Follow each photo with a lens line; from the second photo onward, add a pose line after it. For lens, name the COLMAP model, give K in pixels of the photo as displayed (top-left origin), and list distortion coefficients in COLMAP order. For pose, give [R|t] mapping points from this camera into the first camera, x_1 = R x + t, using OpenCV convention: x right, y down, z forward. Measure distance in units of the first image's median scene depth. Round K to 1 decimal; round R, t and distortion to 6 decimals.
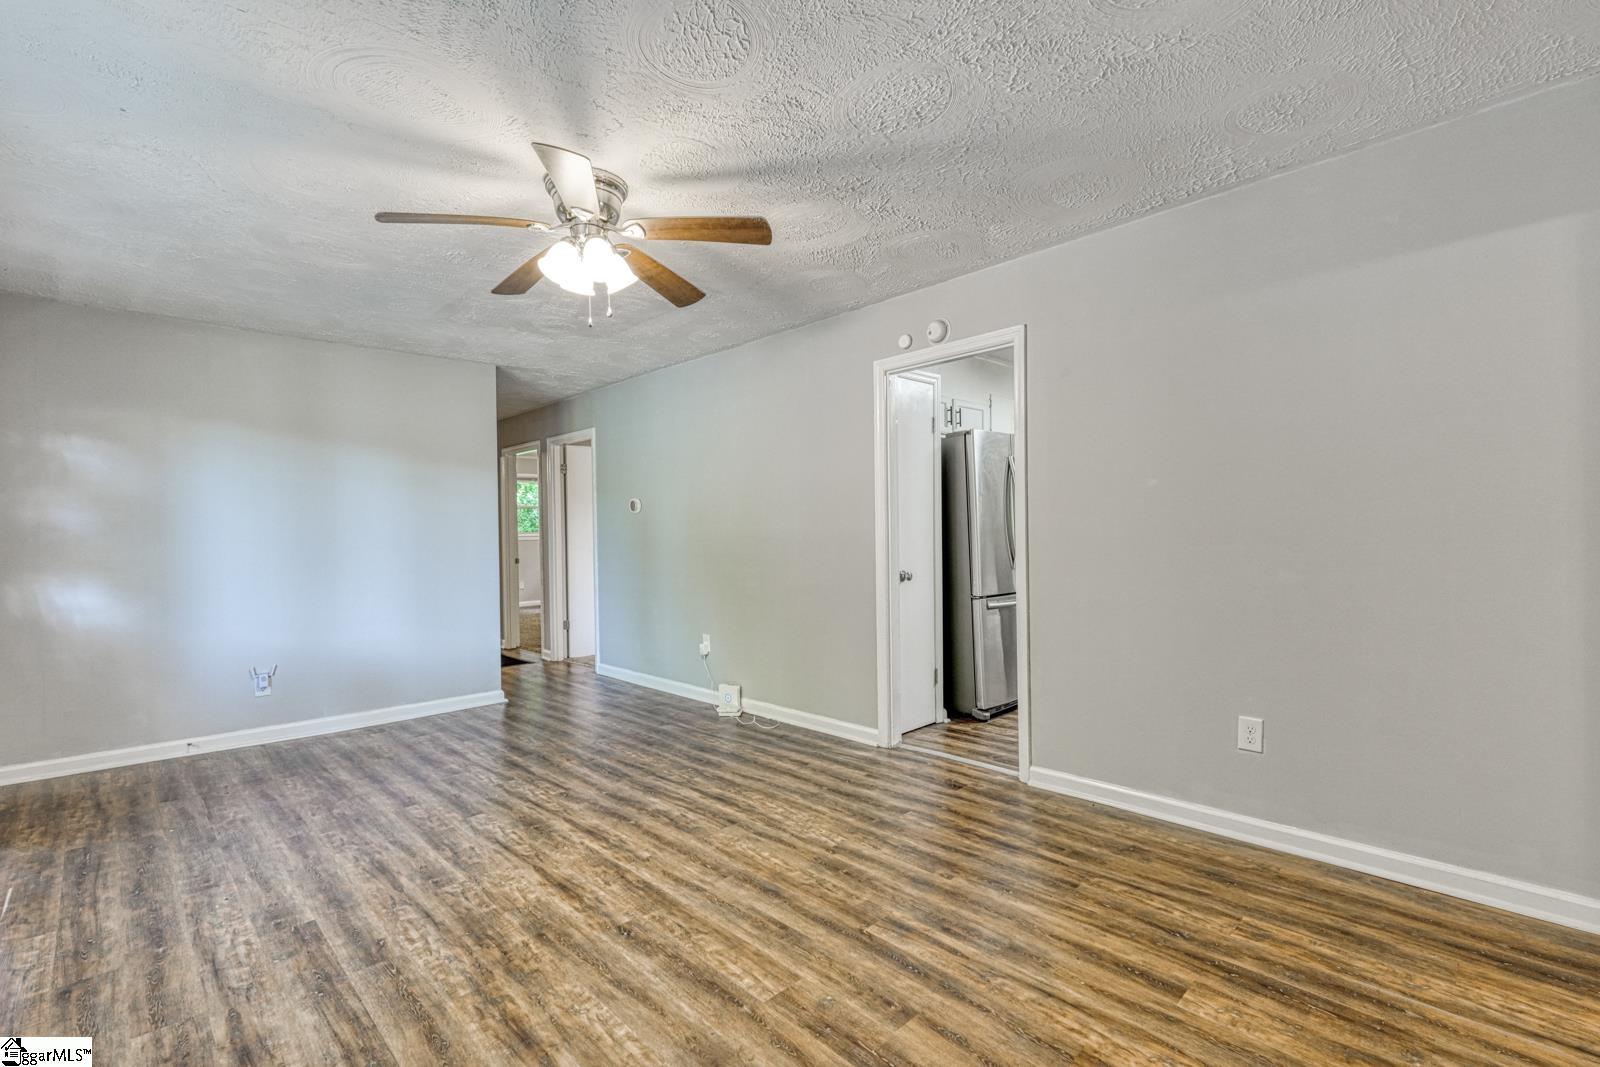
lens RADIAL K [[705.7, 0, 802.6], [0, 705.7, 534.5], [0, 0, 1]] dist [0.003776, 0.001143]
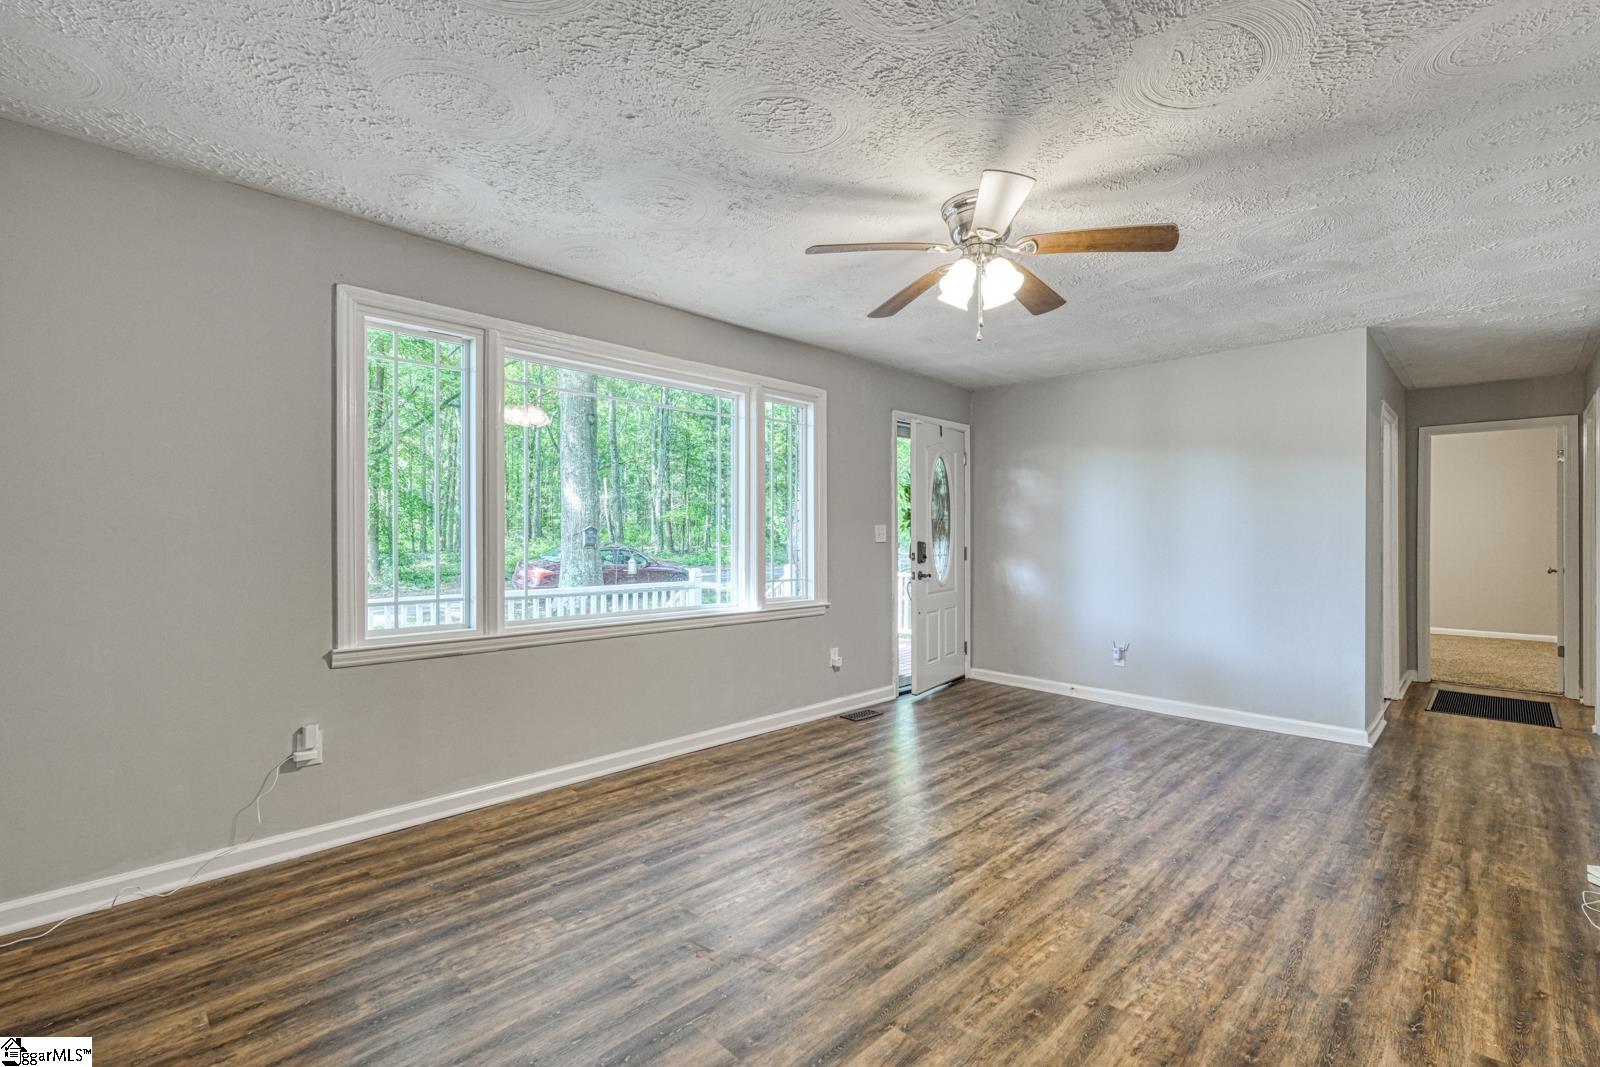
lens RADIAL K [[705.7, 0, 808.3], [0, 705.7, 533.8], [0, 0, 1]] dist [0.003776, 0.001143]
pose [[0.039451, 0.011763, -0.999152, 0.630907], [-0.006577, 0.999912, 0.011512, -0.015647], [0.999200, 0.006117, 0.039525, 0.607495]]
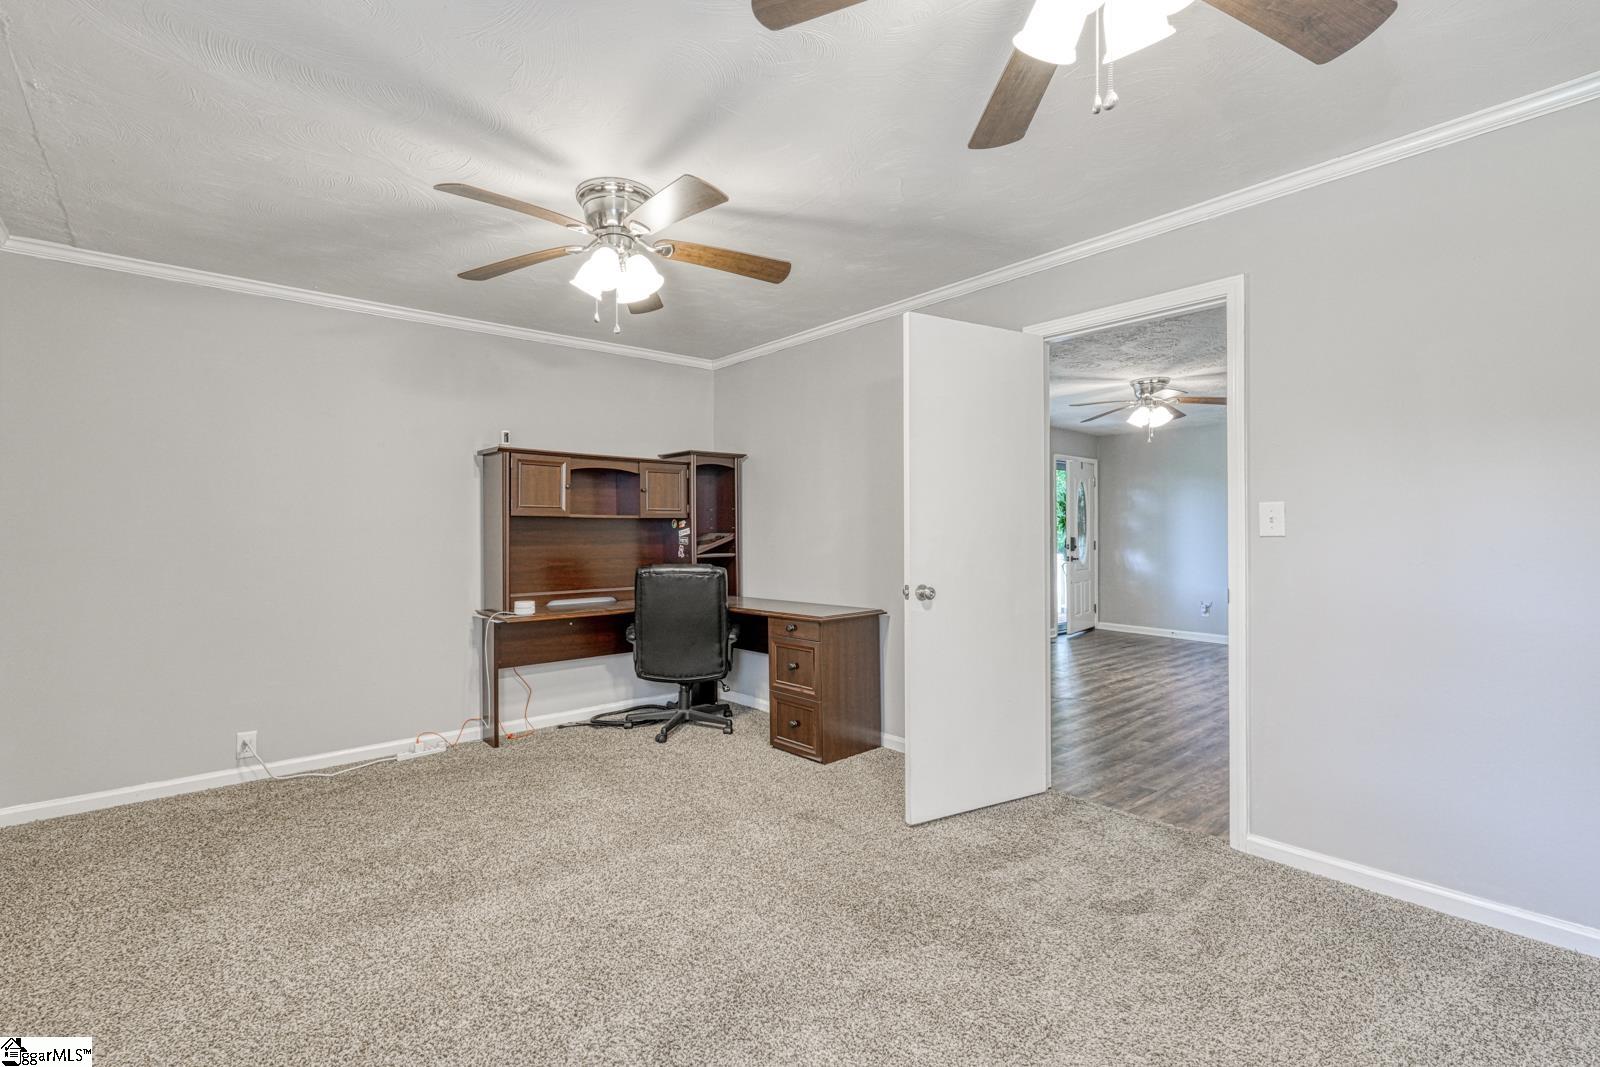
lens RADIAL K [[705.7, 0, 792.9], [0, 705.7, 530.8], [0, 0, 1]] dist [0.003776, 0.001143]
pose [[-0.041811, 0.014823, -0.999016, 1.722536], [-0.003912, 0.999880, 0.015000, -0.041143], [0.999118, 0.004535, -0.041748, -0.039760]]
